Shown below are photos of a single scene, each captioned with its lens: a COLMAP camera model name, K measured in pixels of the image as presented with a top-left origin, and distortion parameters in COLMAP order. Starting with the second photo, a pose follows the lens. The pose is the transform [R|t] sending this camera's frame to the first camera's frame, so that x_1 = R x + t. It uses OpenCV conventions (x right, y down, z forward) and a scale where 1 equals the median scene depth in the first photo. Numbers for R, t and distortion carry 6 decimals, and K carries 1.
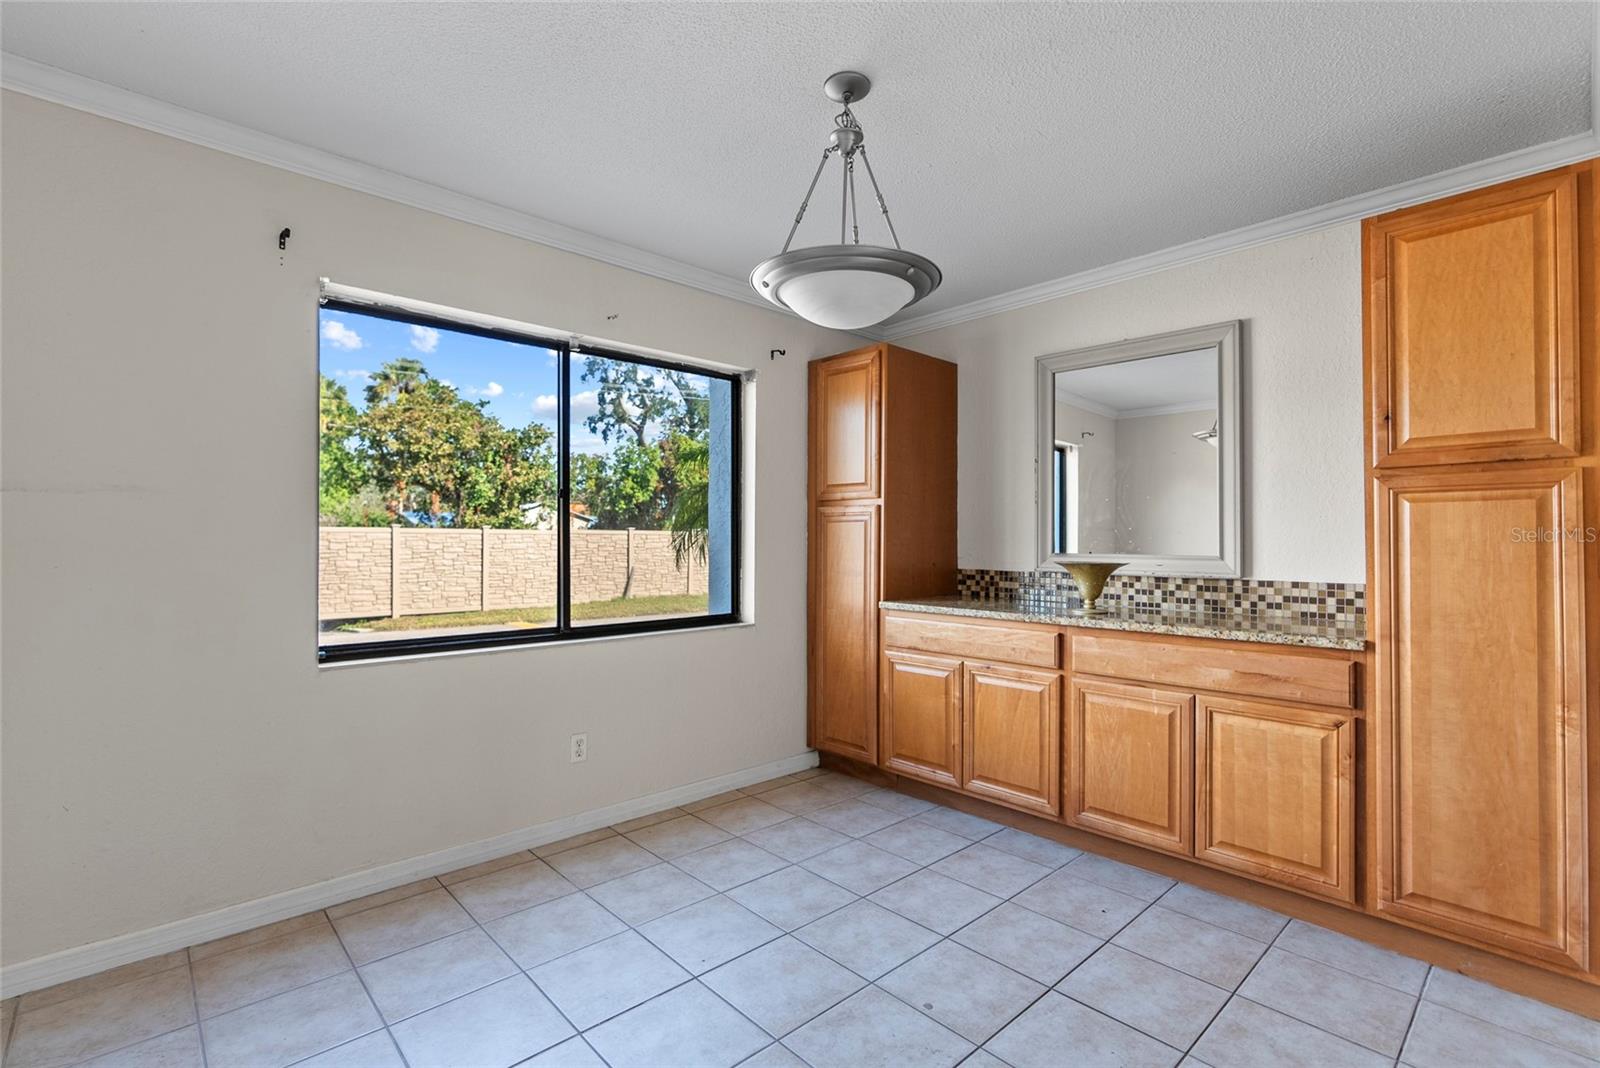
lens RADIAL K [[724.0, 0, 797.5], [0, 724.0, 531.4], [0, 0, 1]] dist [-0.009995, 0.003982]
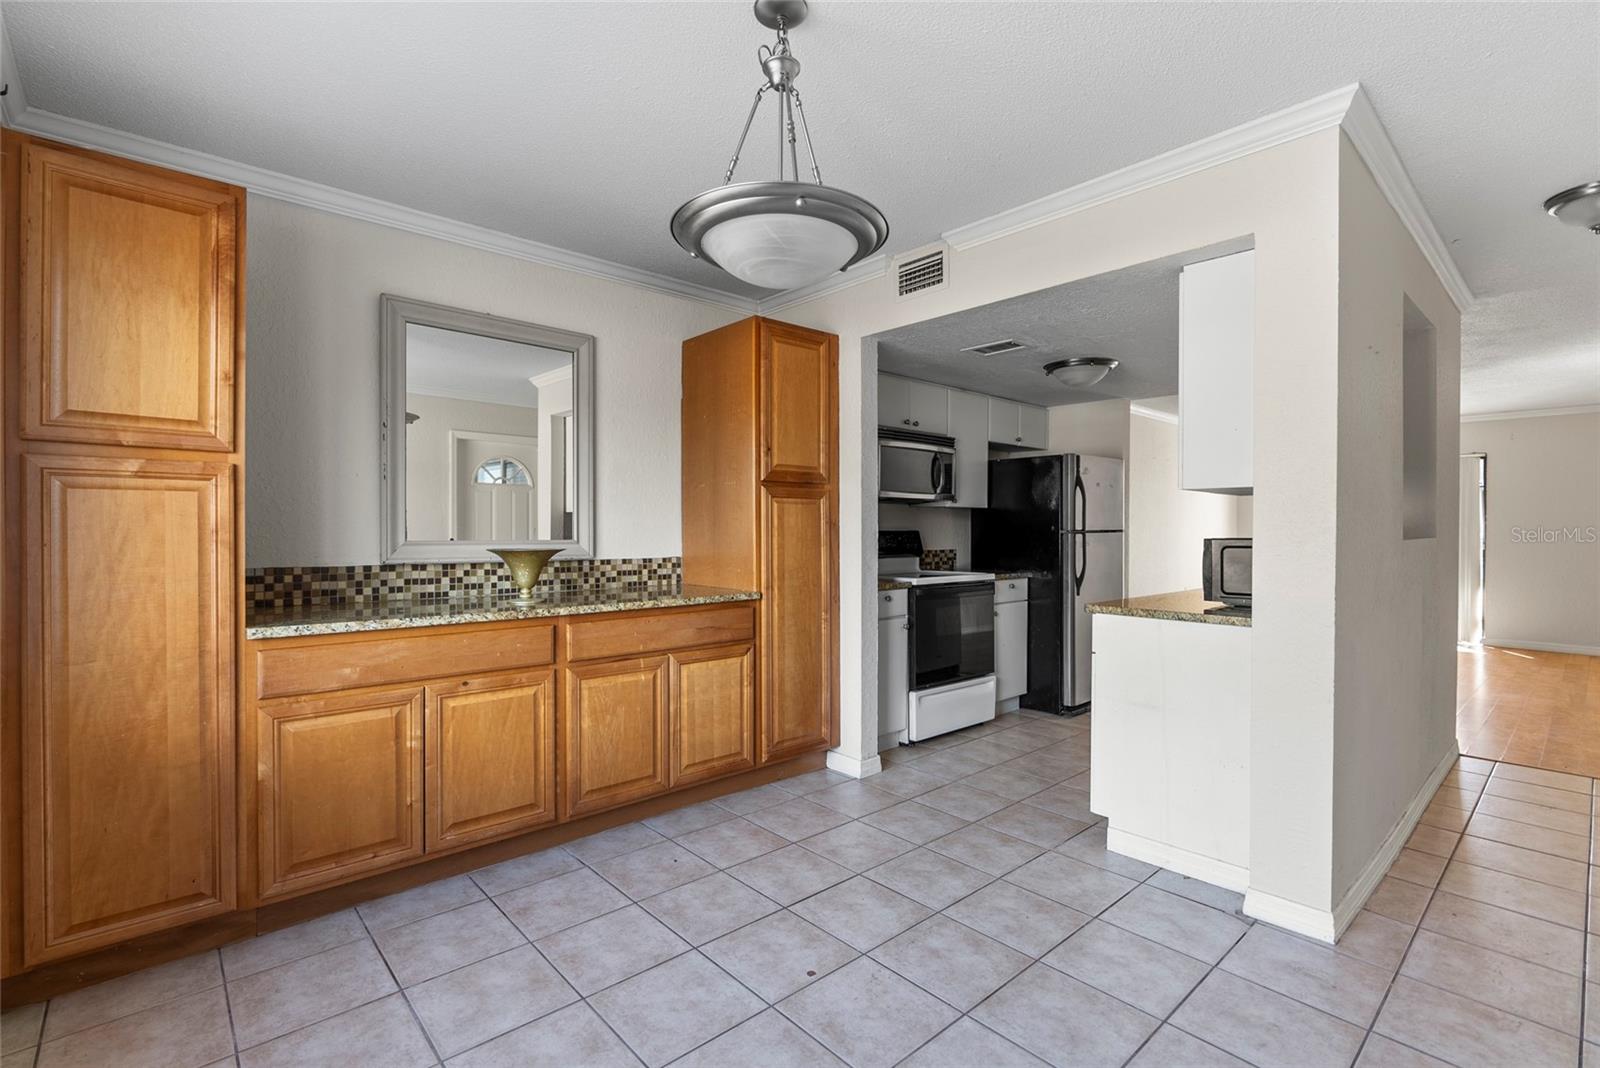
lens RADIAL K [[724.0, 0, 797.5], [0, 724.0, 531.4], [0, 0, 1]] dist [-0.009995, 0.003982]
pose [[0.025852, -0.005935, 0.999648, -0.536808], [-0.015530, 0.999859, 0.006338, 0.008356], [-0.999545, -0.015688, 0.025756, 0.627544]]
